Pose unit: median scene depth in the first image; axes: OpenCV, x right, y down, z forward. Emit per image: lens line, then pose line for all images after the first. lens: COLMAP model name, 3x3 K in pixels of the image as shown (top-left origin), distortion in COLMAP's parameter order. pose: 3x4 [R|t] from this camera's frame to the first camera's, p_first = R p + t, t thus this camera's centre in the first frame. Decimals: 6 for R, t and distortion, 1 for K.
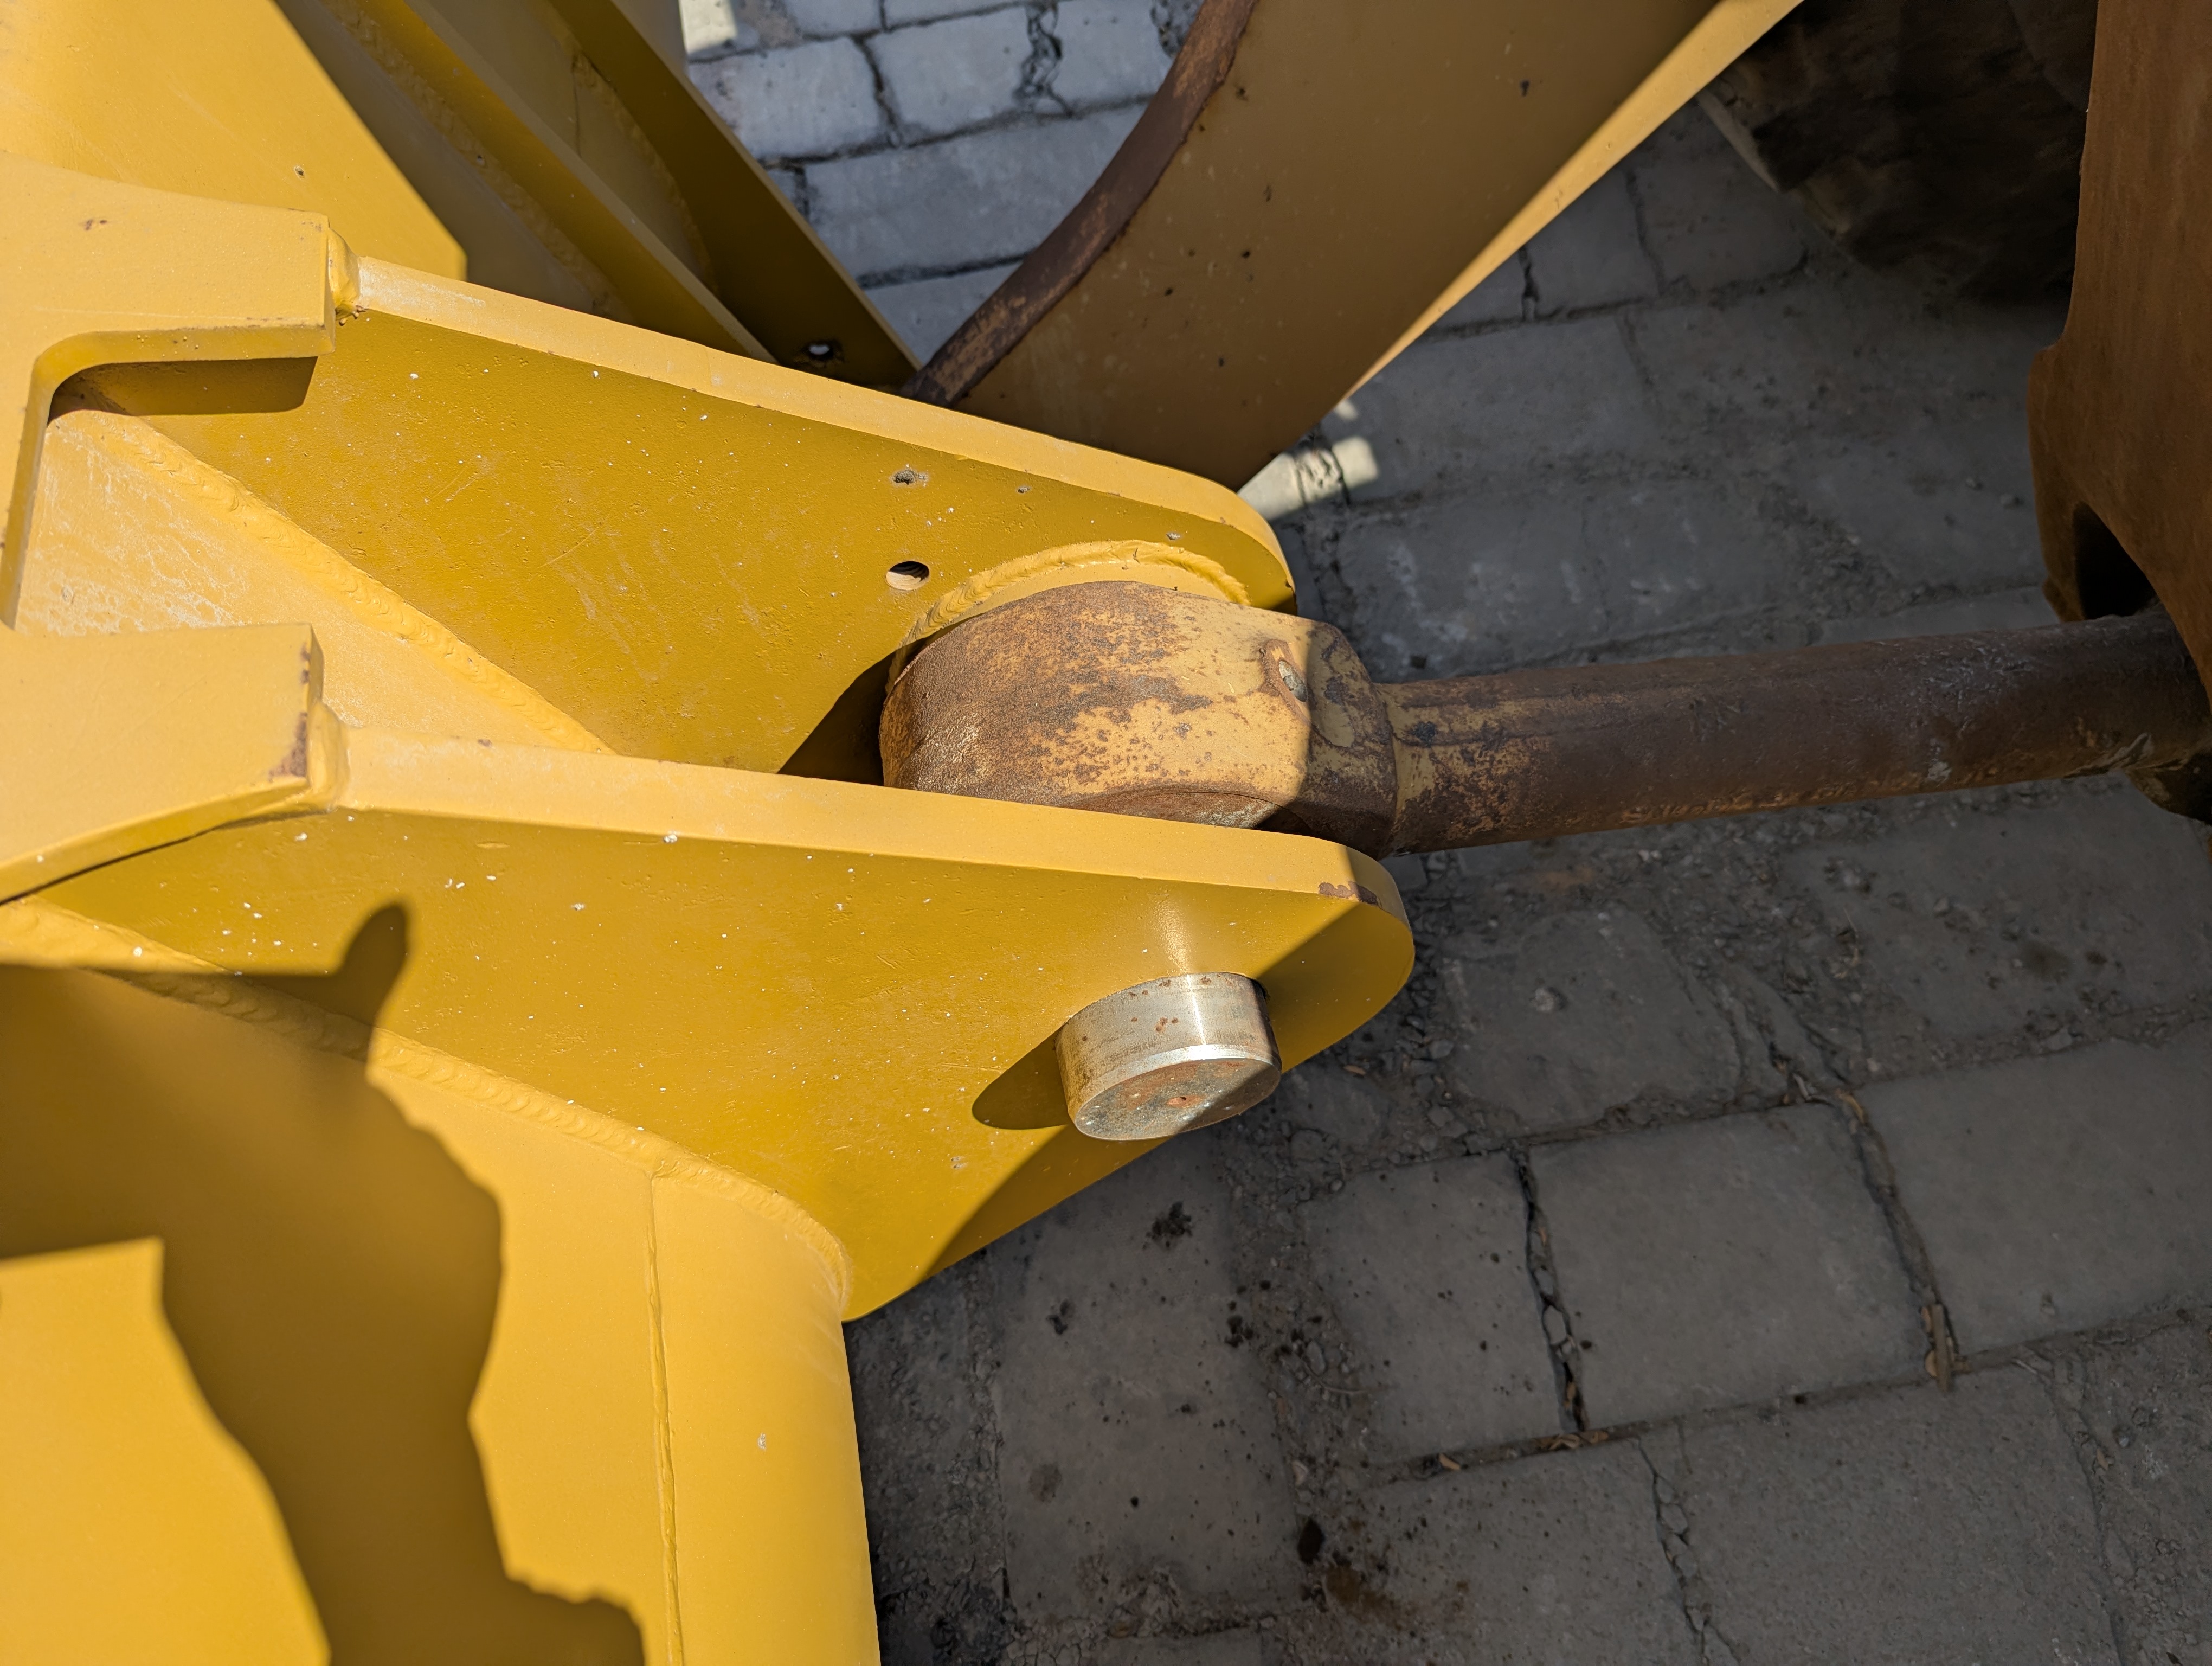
lens RADIAL K [[1620.3, 0, 1092.7], [0, 1620.3, 836.1], [0, 0, 1]] dist [0.029118, -0.032453]
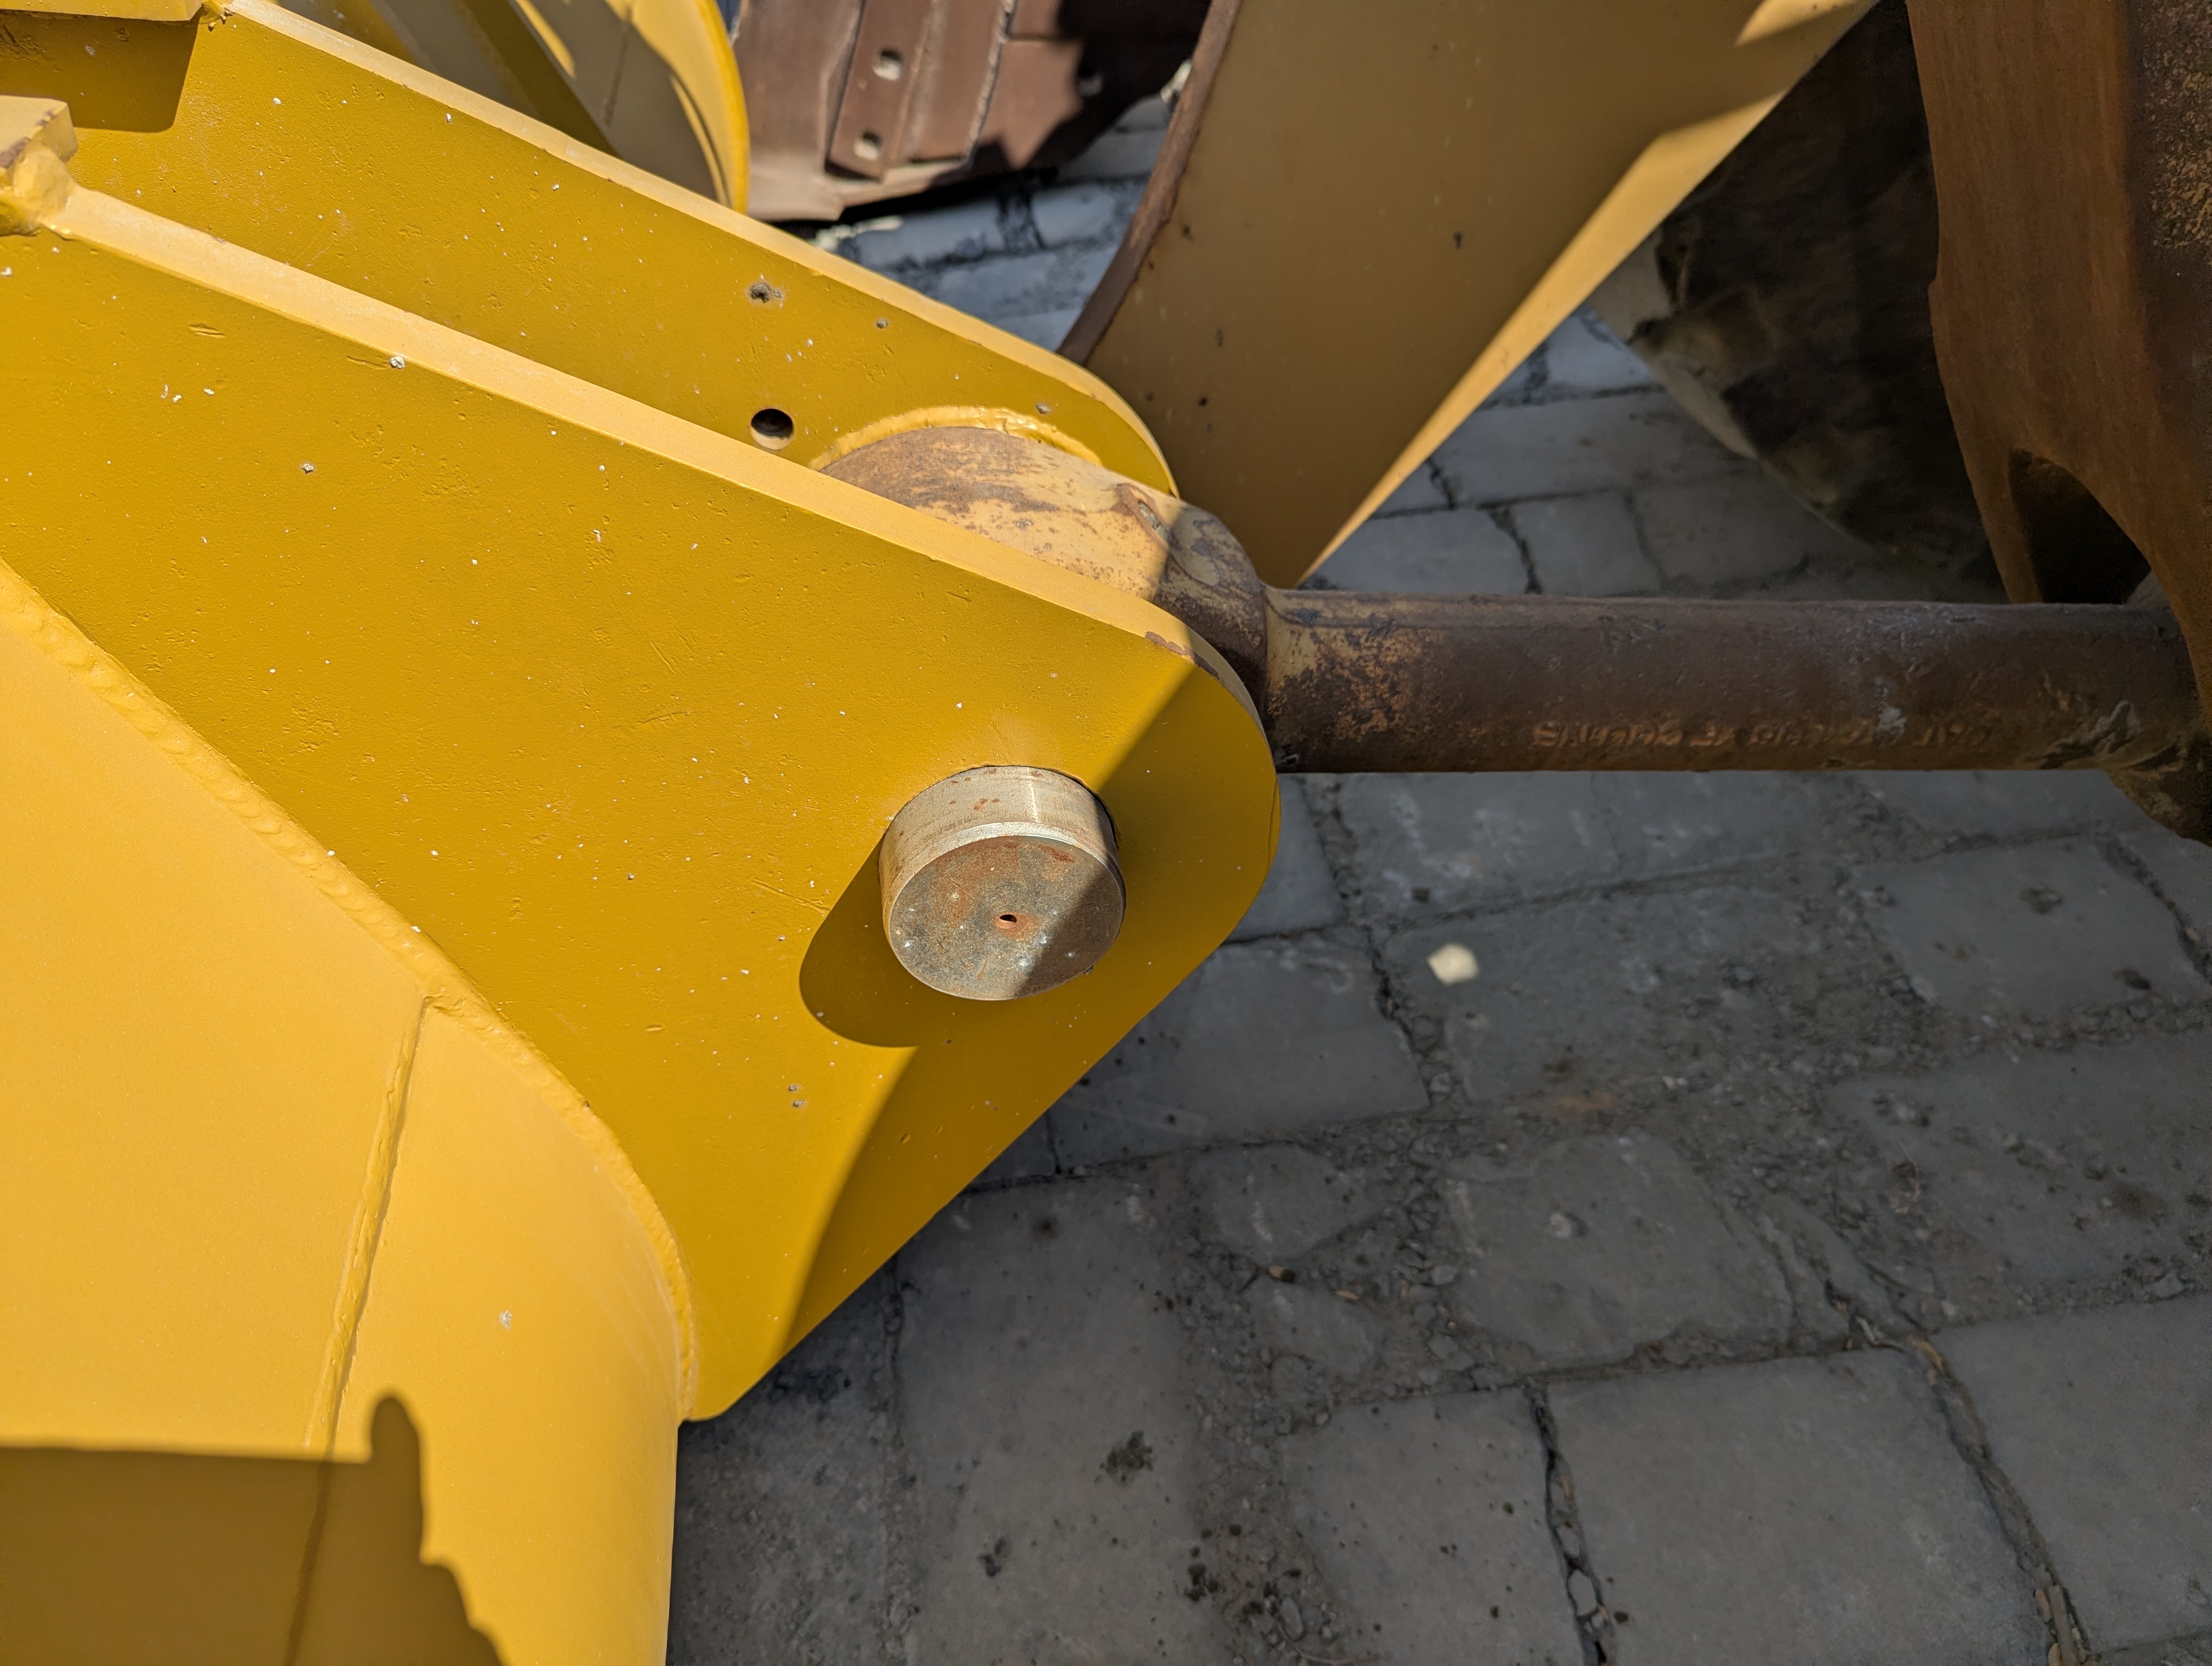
lens RADIAL K [[1626.6, 0, 1060.0], [0, 1626.6, 825.0], [0, 0, 1]] dist [0.037293, -0.055521]
pose [[0.996862, 0.017976, -0.077096, 0.071953], [-0.040816, 0.951160, -0.305989, 0.185414], [0.067830, 0.308176, 0.948908, 0.064097]]
